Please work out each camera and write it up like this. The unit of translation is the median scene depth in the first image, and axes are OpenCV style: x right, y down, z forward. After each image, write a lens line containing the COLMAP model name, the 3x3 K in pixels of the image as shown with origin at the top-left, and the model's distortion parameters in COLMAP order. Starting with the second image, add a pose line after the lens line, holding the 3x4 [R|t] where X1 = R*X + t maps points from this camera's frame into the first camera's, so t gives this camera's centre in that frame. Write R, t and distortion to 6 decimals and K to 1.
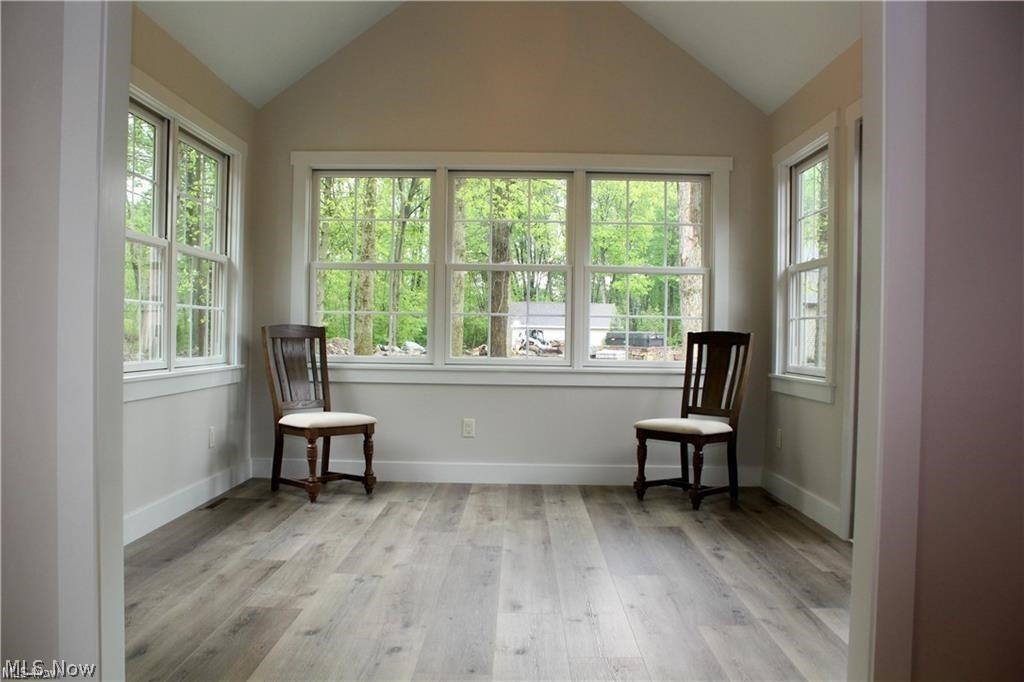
lens RADIAL K [[862.4, 0, 512.0], [0, 862.4, 341.0], [0, 0, 1]] dist [-0.205498, 0.235596]
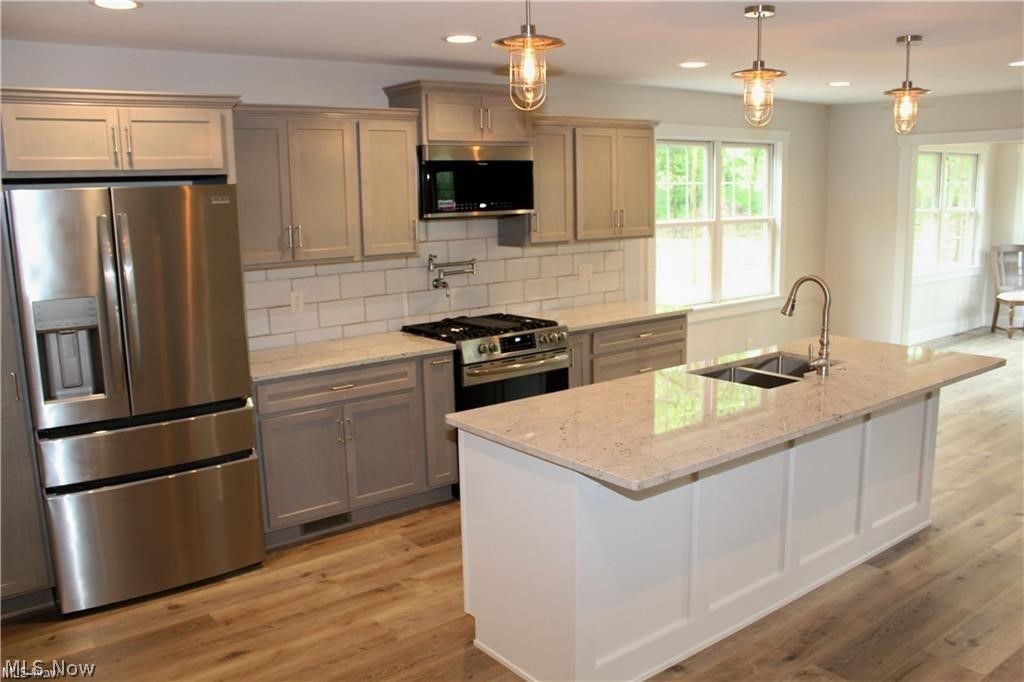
lens RADIAL K [[862.4, 0, 512.0], [0, 862.4, 341.0], [0, 0, 1]] dist [-0.205498, 0.235596]
pose [[0.619885, 0.110331, -0.776898, 0.504993], [0.018208, 0.987777, 0.154808, -0.114689], [0.784482, -0.110109, 0.610299, -1.010795]]
